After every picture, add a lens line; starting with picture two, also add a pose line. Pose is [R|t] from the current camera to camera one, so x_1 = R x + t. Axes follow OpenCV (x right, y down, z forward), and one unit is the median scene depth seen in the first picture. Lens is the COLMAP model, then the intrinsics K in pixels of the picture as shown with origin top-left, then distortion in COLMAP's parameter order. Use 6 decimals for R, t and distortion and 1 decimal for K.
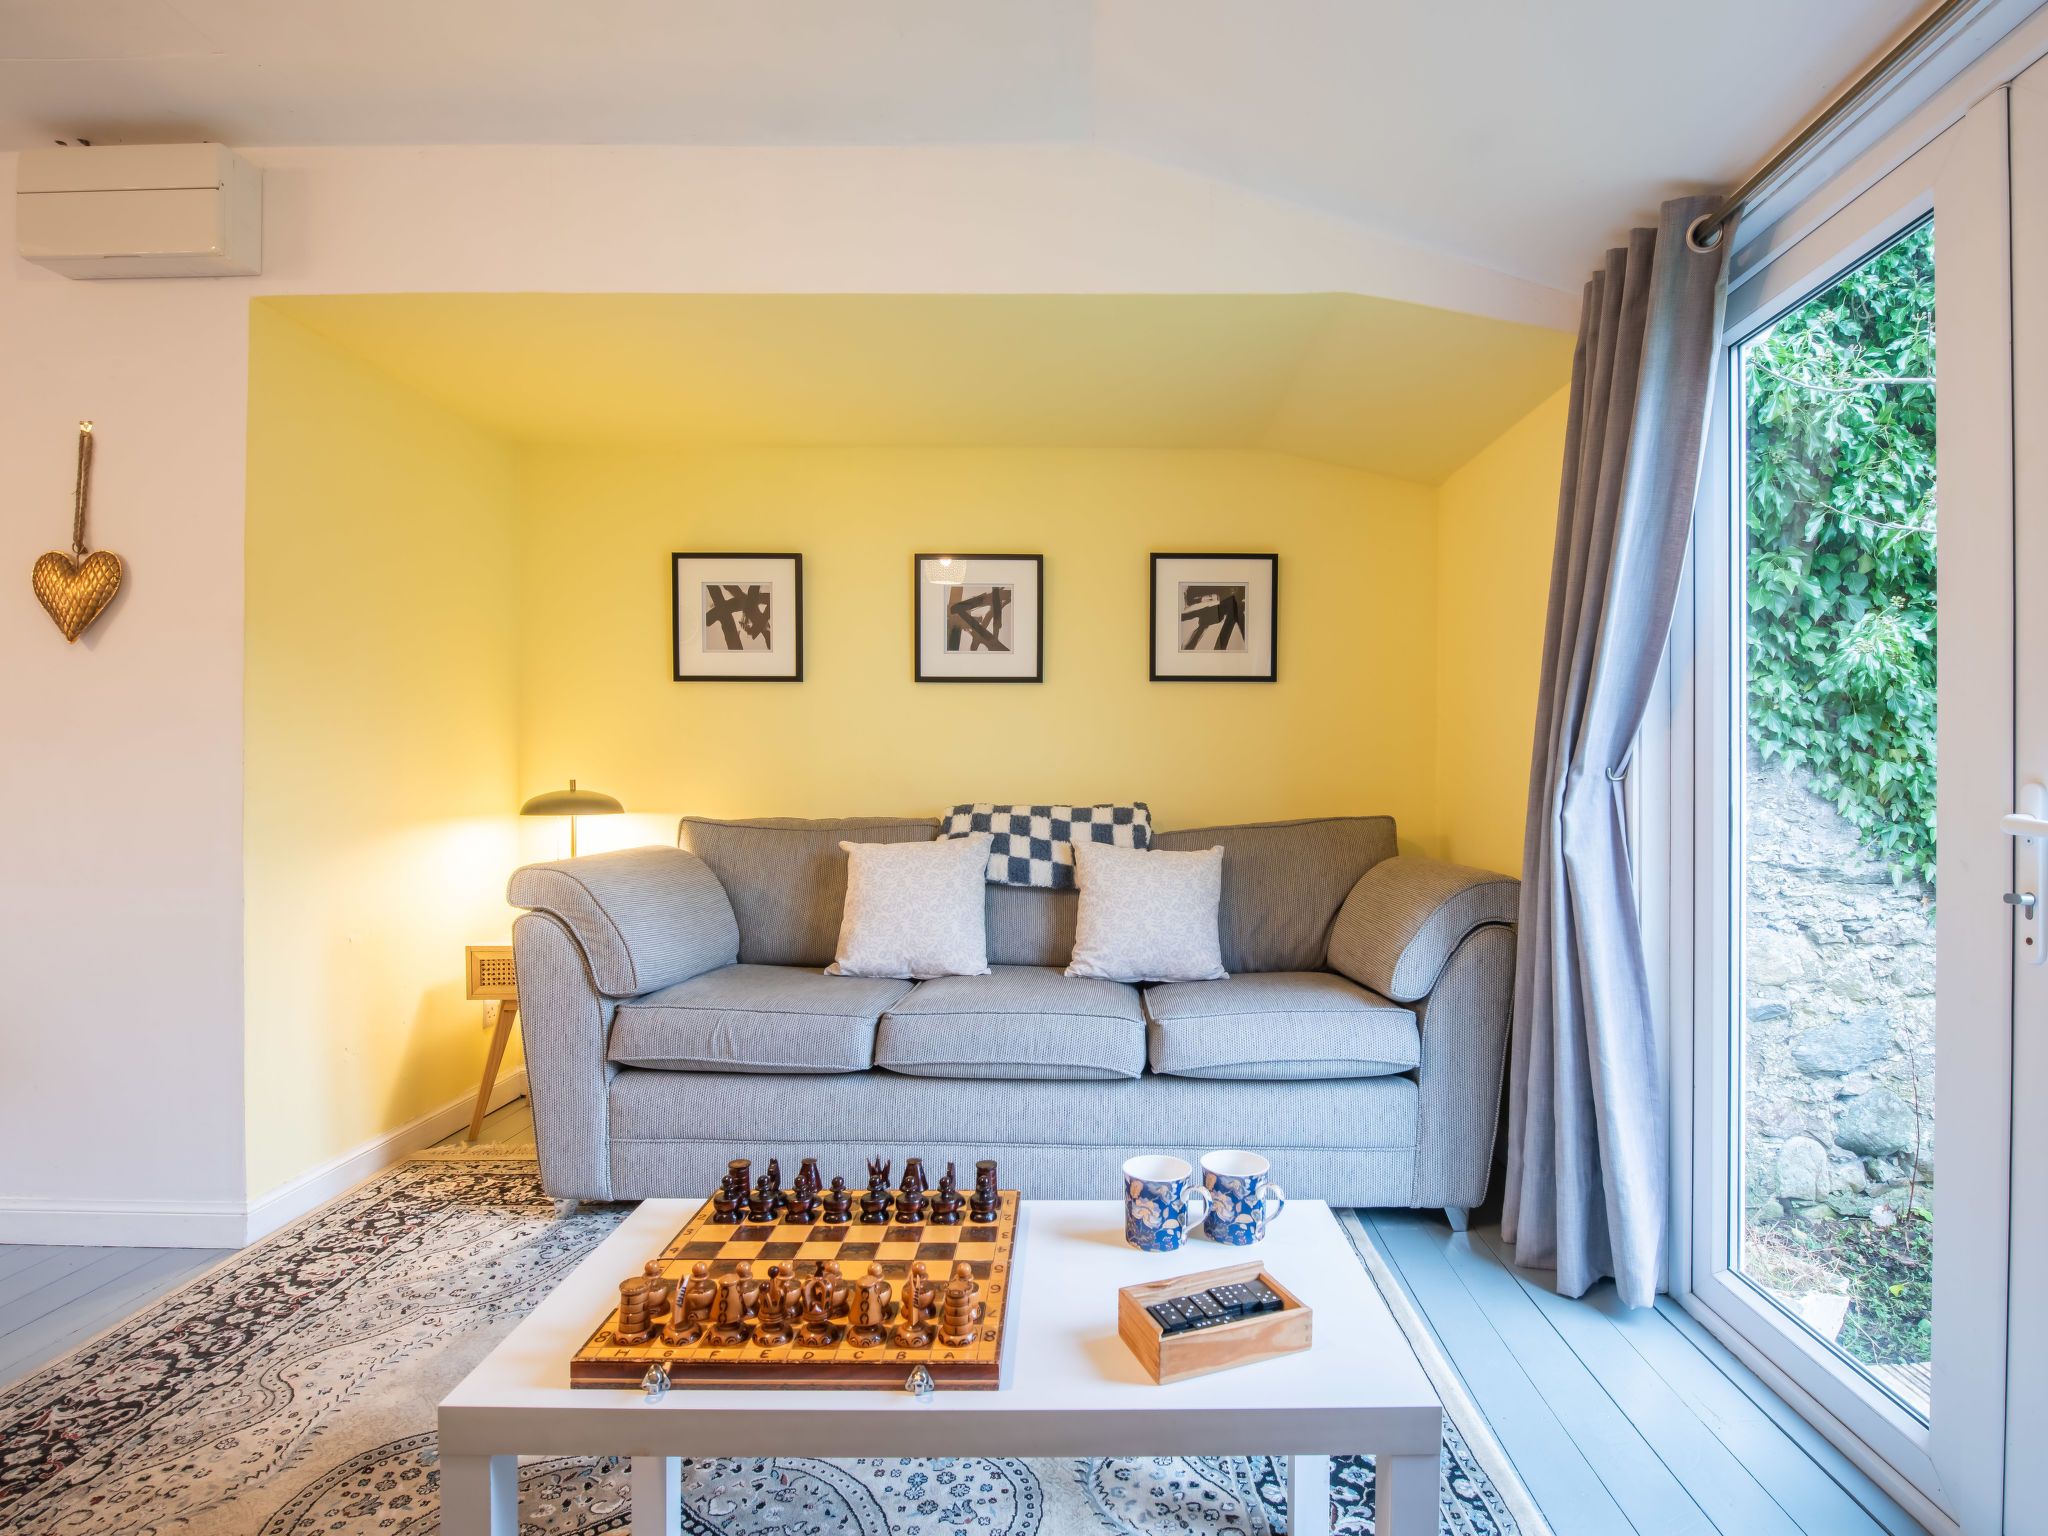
lens RADIAL K [[1011.5, 0, 1098.0], [0, 1011.5, 755.6], [0, 0, 1]] dist [-0.012329, -0.000993]
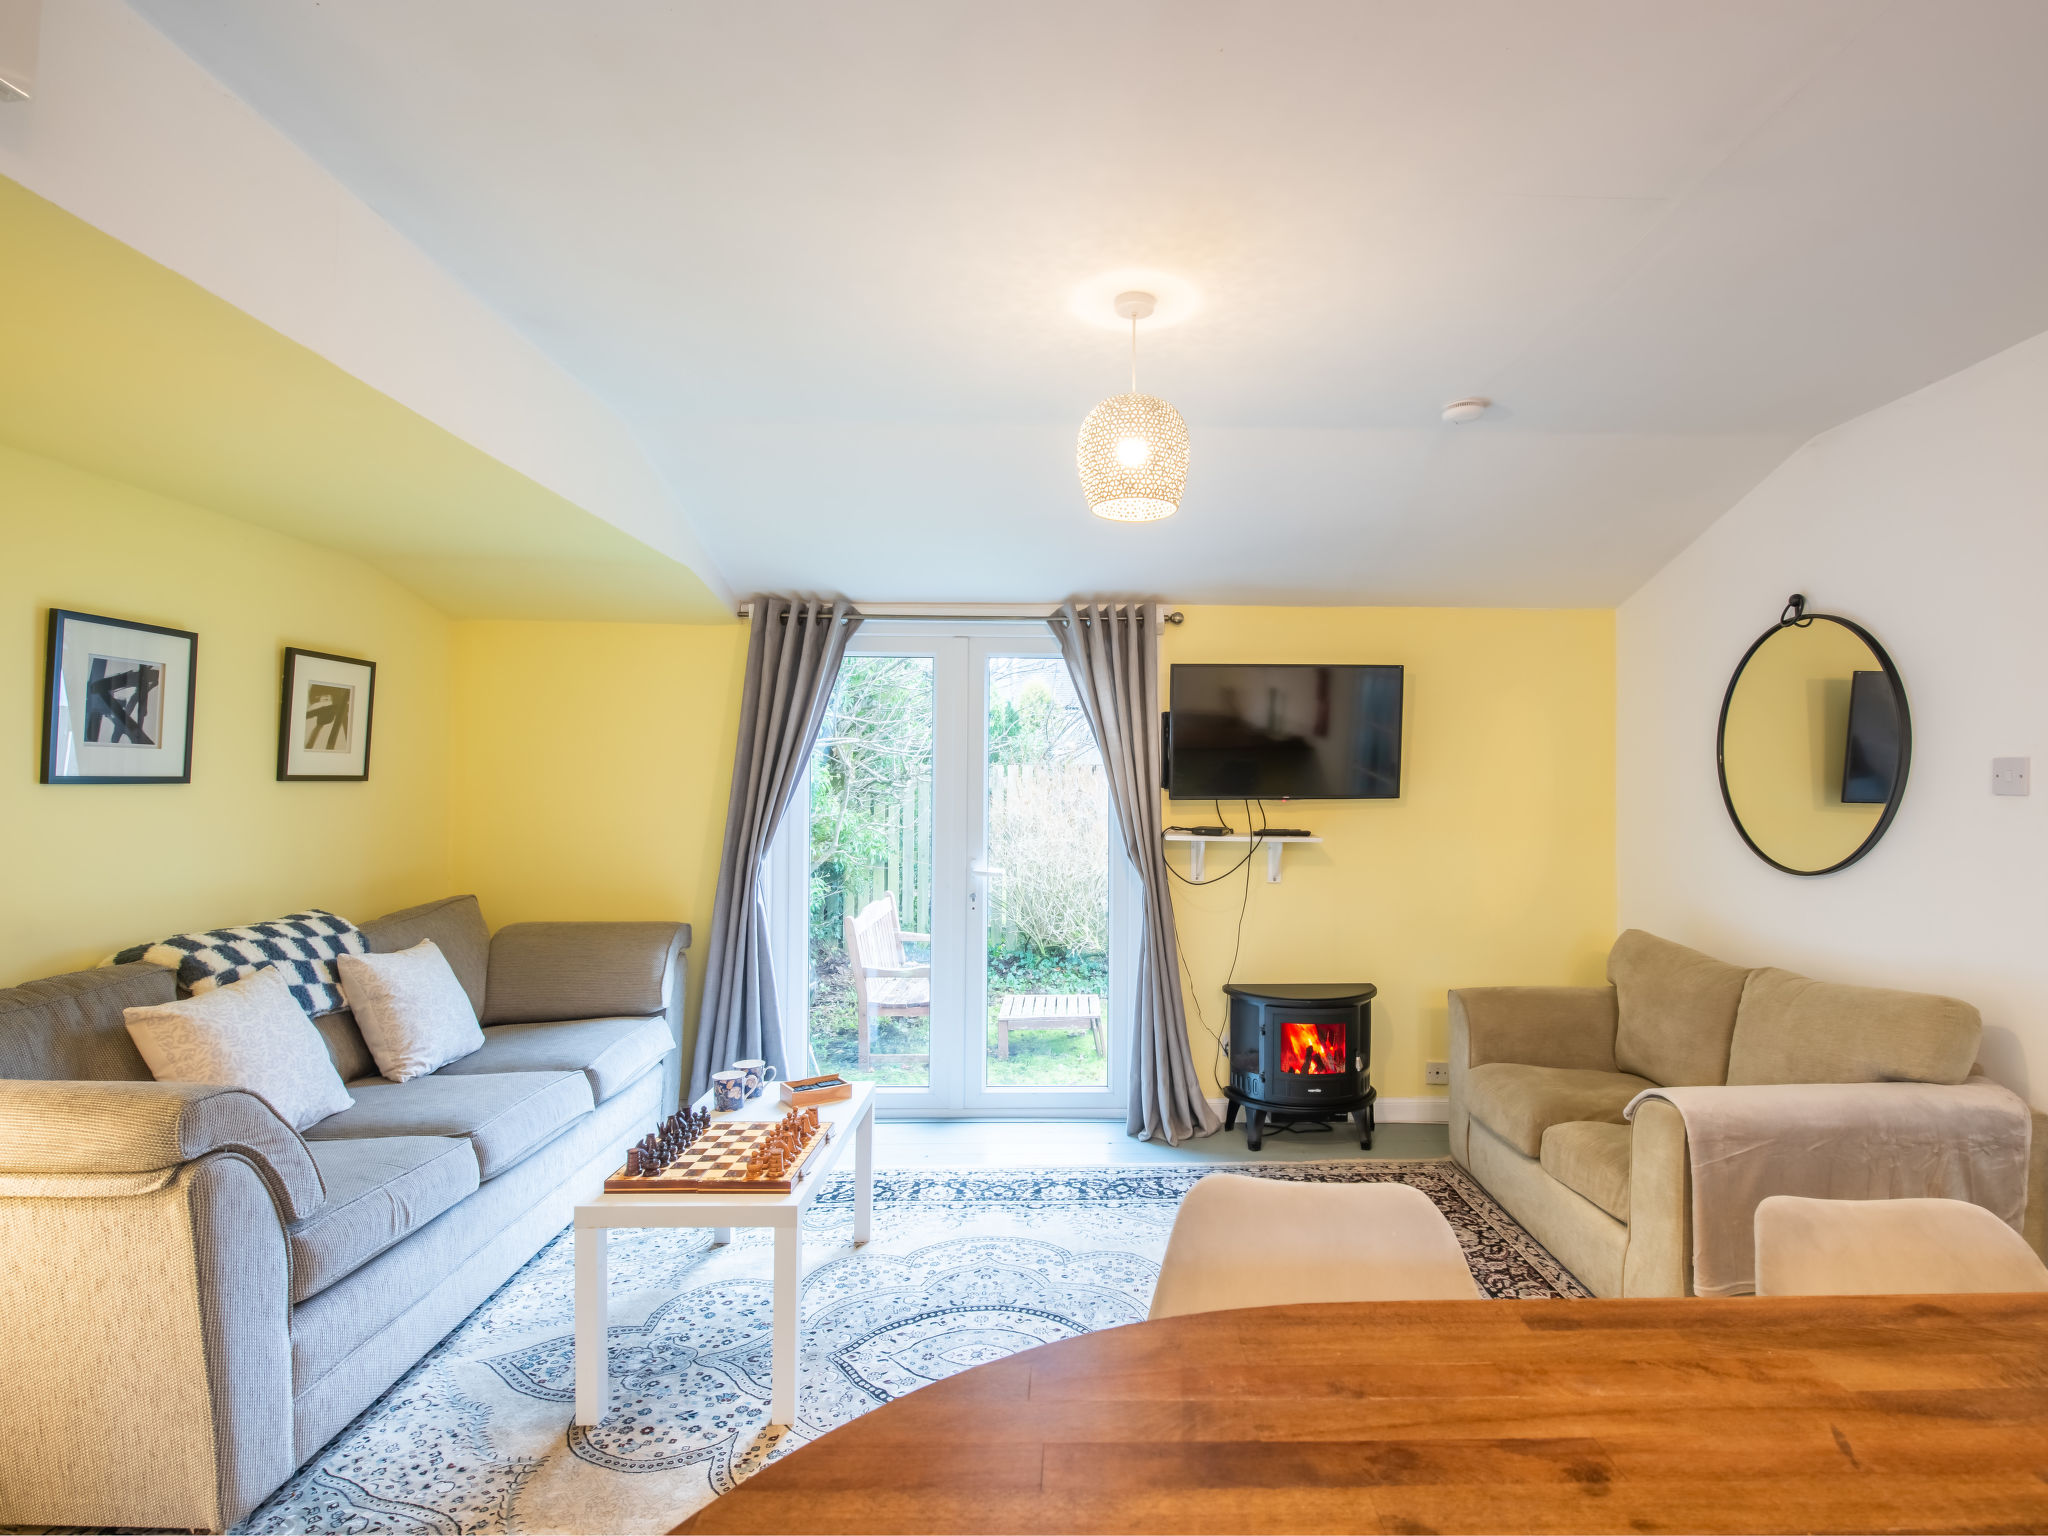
lens RADIAL K [[1046.4, 0, 1024.0], [0, 1046.4, 768.0], [0, 0, 1]] dist [-0.012937, -0.000988]
pose [[0.026255, 0.007354, 0.999628, -0.977880], [-0.018048, 0.999813, -0.006881, -0.098975], [-0.999492, -0.017861, 0.026382, 0.300988]]
